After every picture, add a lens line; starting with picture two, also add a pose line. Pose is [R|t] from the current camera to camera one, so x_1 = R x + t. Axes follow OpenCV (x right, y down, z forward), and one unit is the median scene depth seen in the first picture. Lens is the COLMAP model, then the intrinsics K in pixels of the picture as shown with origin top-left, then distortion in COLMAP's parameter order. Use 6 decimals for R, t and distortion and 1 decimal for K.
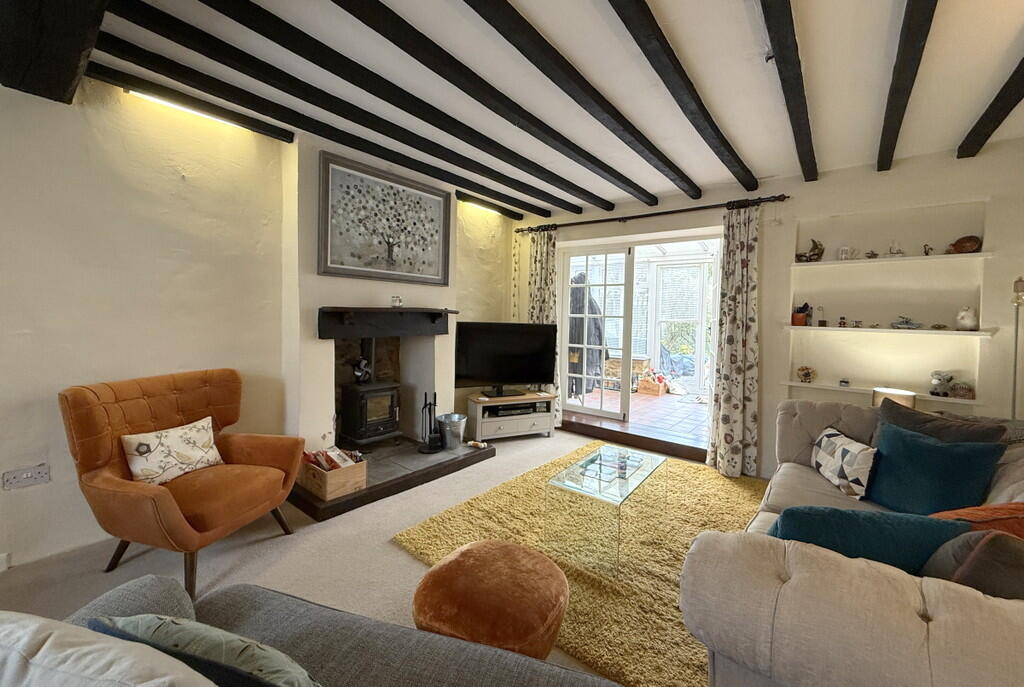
lens RADIAL K [[407.7, 0, 511.6], [0, 407.7, 342.0], [0, 0, 1]] dist [-0.001169, -0.000054]
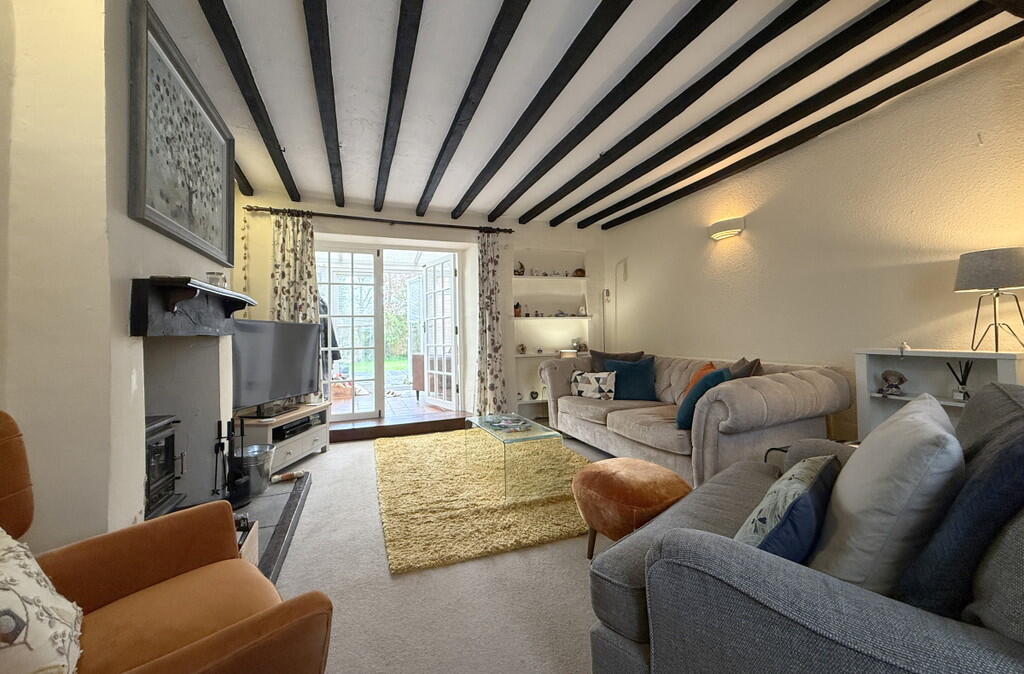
lens RADIAL K [[405.1, 0, 513.8], [0, 405.1, 334.9], [0, 0, 1]] dist [0.002489, 0.000090]
pose [[0.499839, -0.038652, 0.865255, -0.600629], [0.092720, 0.995651, -0.009086, 0.038129], [-0.861141, 0.084768, 0.501249, 0.263533]]
